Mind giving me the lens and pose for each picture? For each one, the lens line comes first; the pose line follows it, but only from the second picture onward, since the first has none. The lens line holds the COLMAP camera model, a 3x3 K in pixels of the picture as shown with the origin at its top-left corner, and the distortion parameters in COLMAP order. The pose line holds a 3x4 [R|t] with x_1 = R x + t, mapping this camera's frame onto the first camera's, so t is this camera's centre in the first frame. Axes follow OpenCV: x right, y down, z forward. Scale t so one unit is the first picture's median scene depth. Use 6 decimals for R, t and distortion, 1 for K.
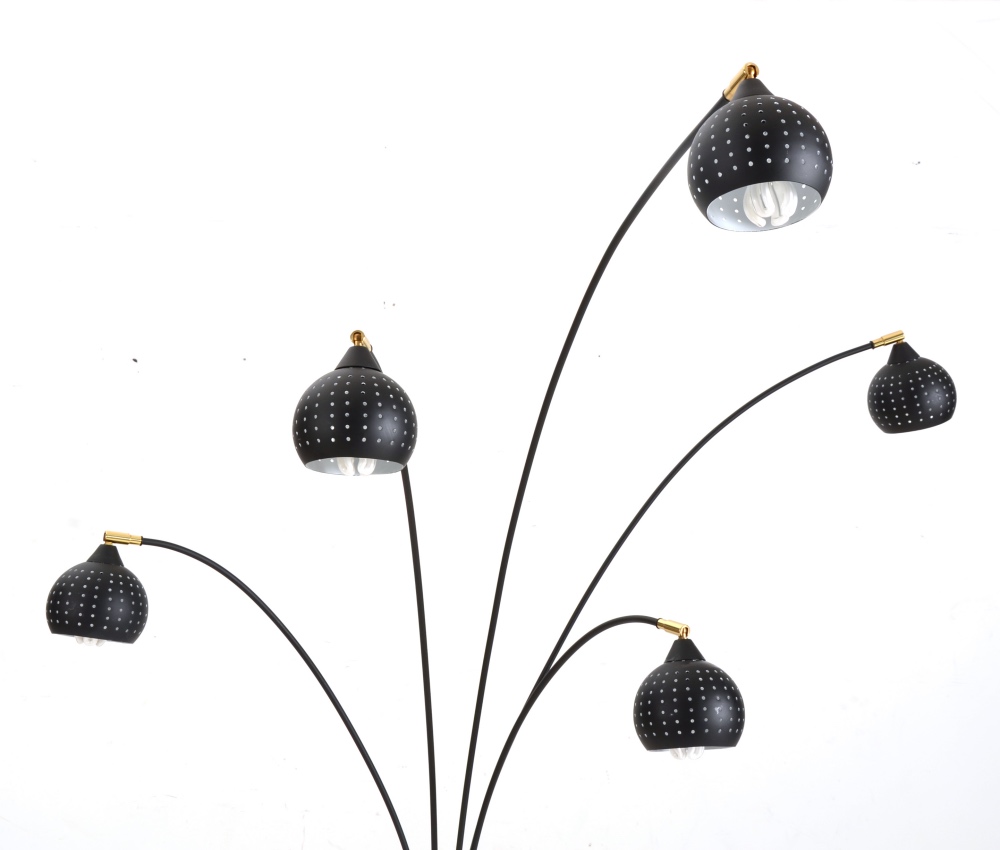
lens RADIAL K [[1443.2, 0, 500.0], [0, 1443.2, 417.5], [0, 0, 1]] dist [0.247843, 0.000000]
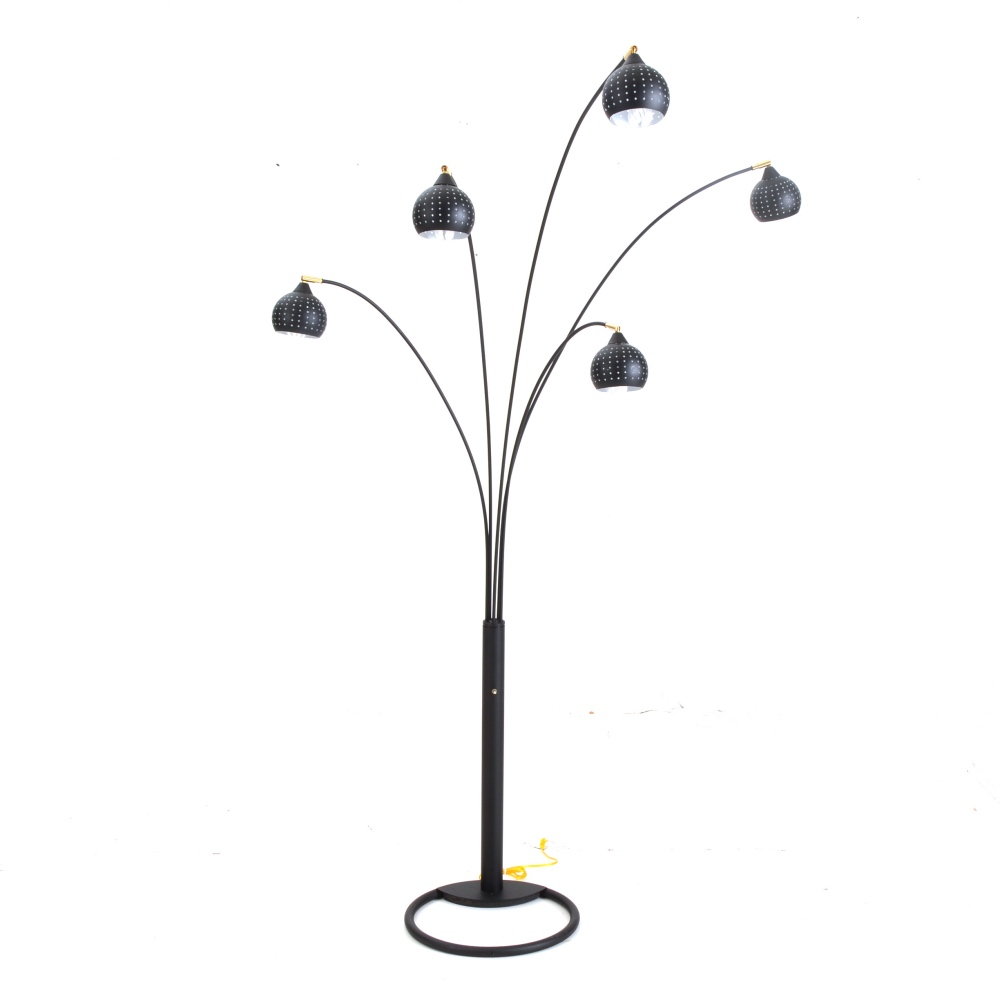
lens RADIAL K [[1784.1, 0, 504.5], [0, 1784.1, 499.8], [0, 0, 1]] dist [-0.043078, 0.000000]
pose [[0.998702, 0.014895, -0.048708, 0.084807], [-0.006253, 0.984905, 0.172980, -0.029109], [0.050550, -0.172451, 0.983720, -1.165525]]
